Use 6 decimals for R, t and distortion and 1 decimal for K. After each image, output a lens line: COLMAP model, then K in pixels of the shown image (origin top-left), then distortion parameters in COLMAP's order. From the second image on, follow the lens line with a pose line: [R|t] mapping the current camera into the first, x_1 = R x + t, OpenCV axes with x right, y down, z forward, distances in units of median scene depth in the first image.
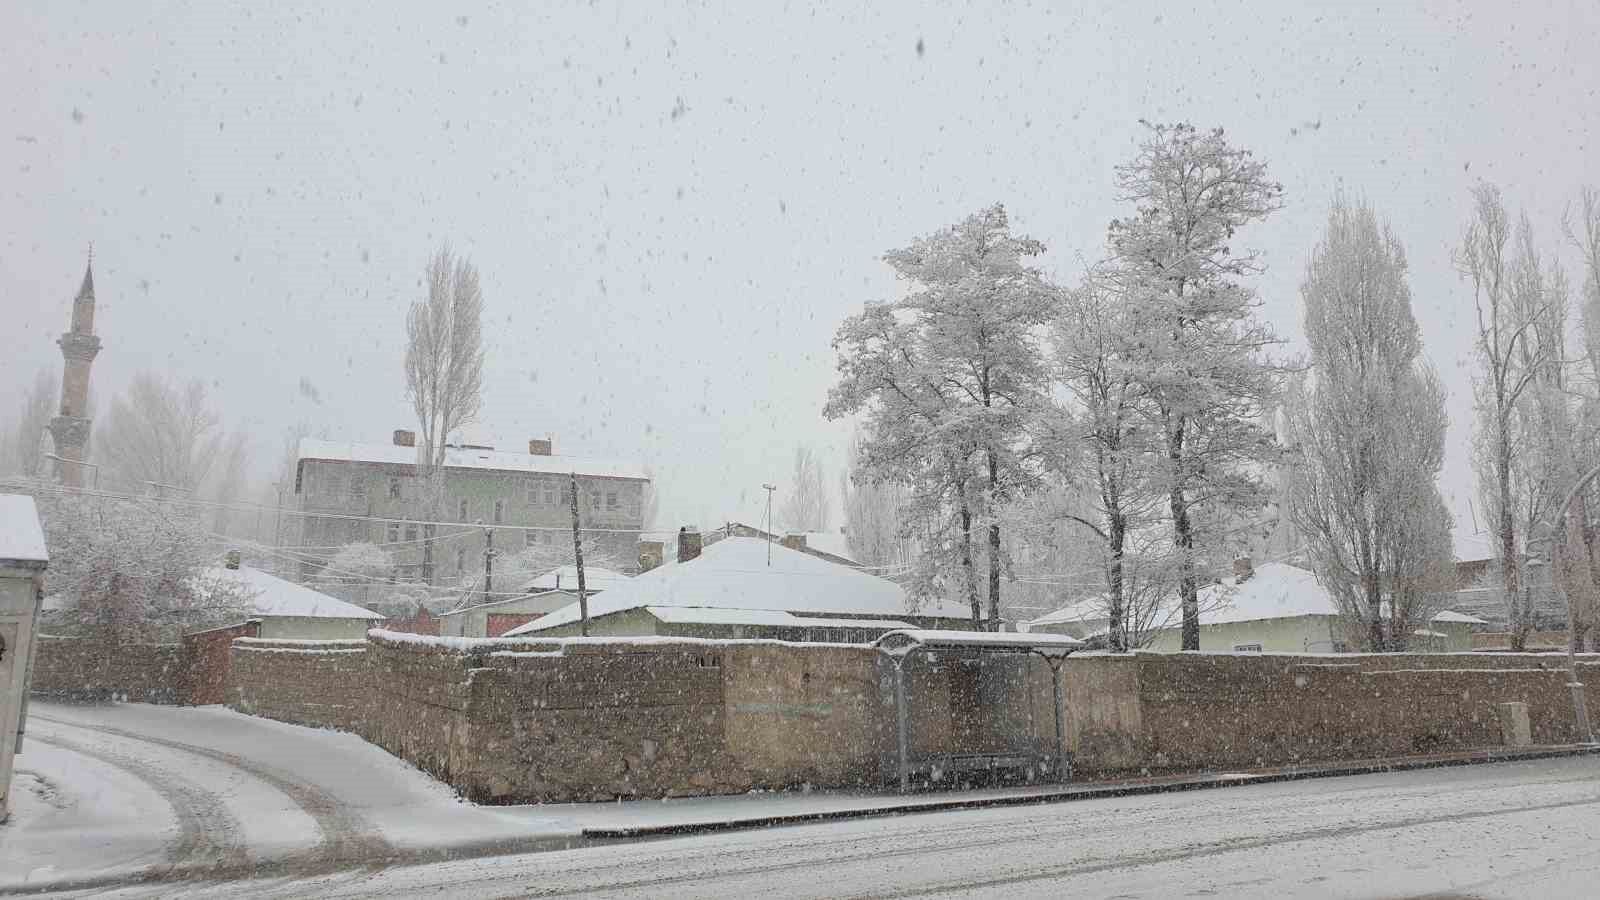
lens RADIAL K [[1299.8, 0, 800.0], [0, 1299.8, 450.0], [0, 0, 1]] dist [0.045766, -0.002566]
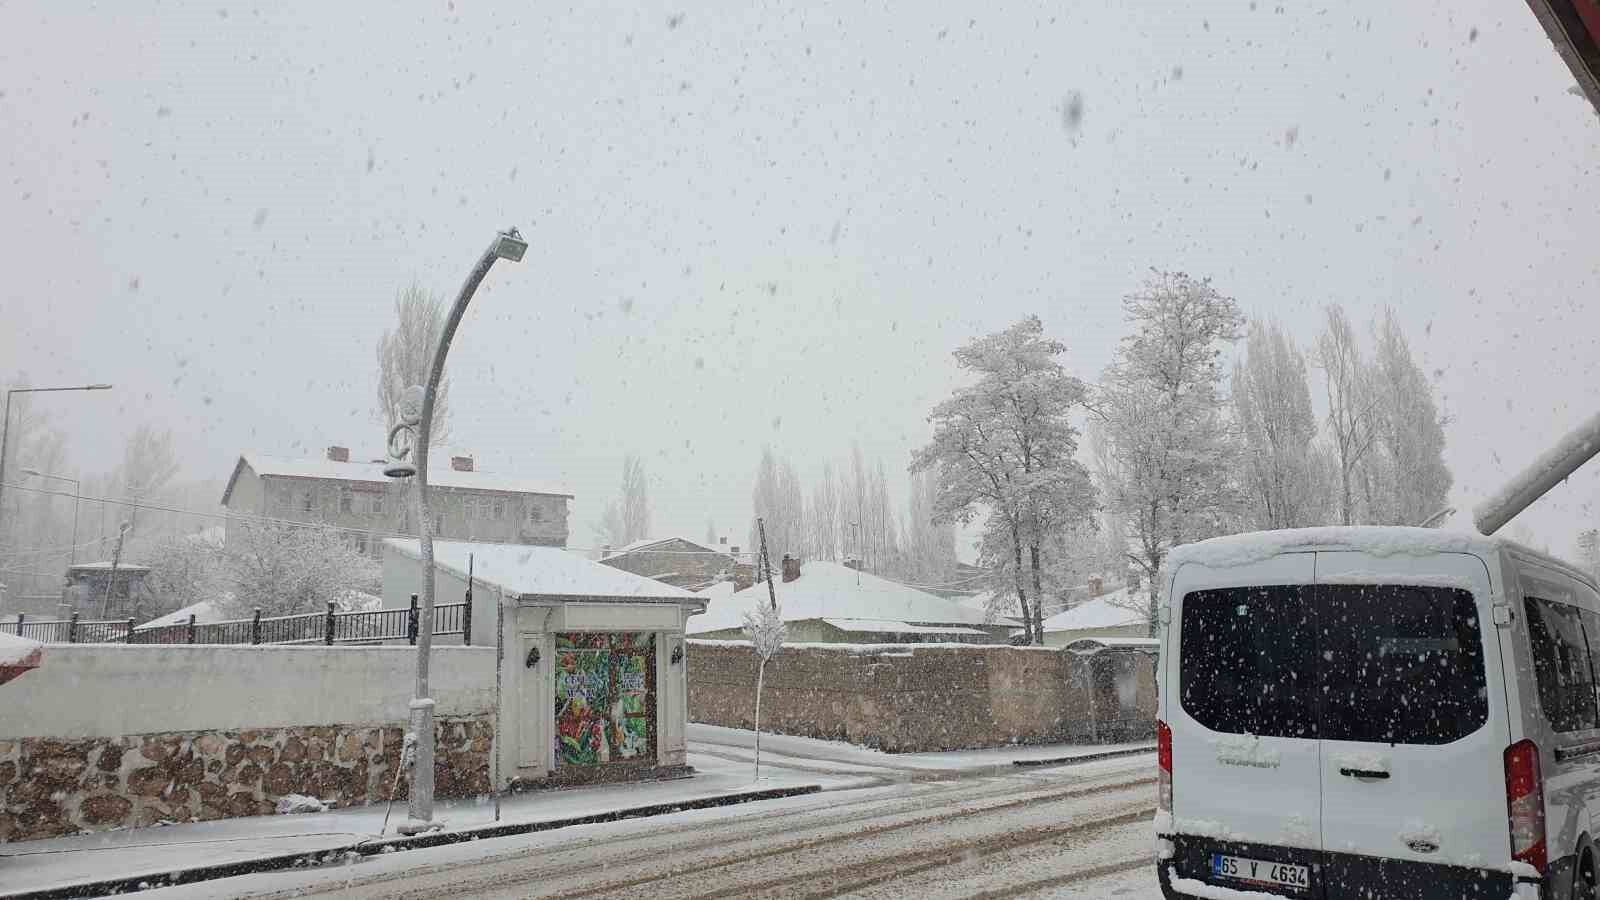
lens RADIAL K [[1299.8, 0, 800.0], [0, 1299.8, 450.0], [0, 0, 1]] dist [0.045766, -0.002566]
pose [[0.978381, 0.021392, 0.205700, -0.368373], [-0.021765, 0.999763, -0.000452, -0.046729], [-0.205661, -0.004035, 0.978615, -0.268479]]
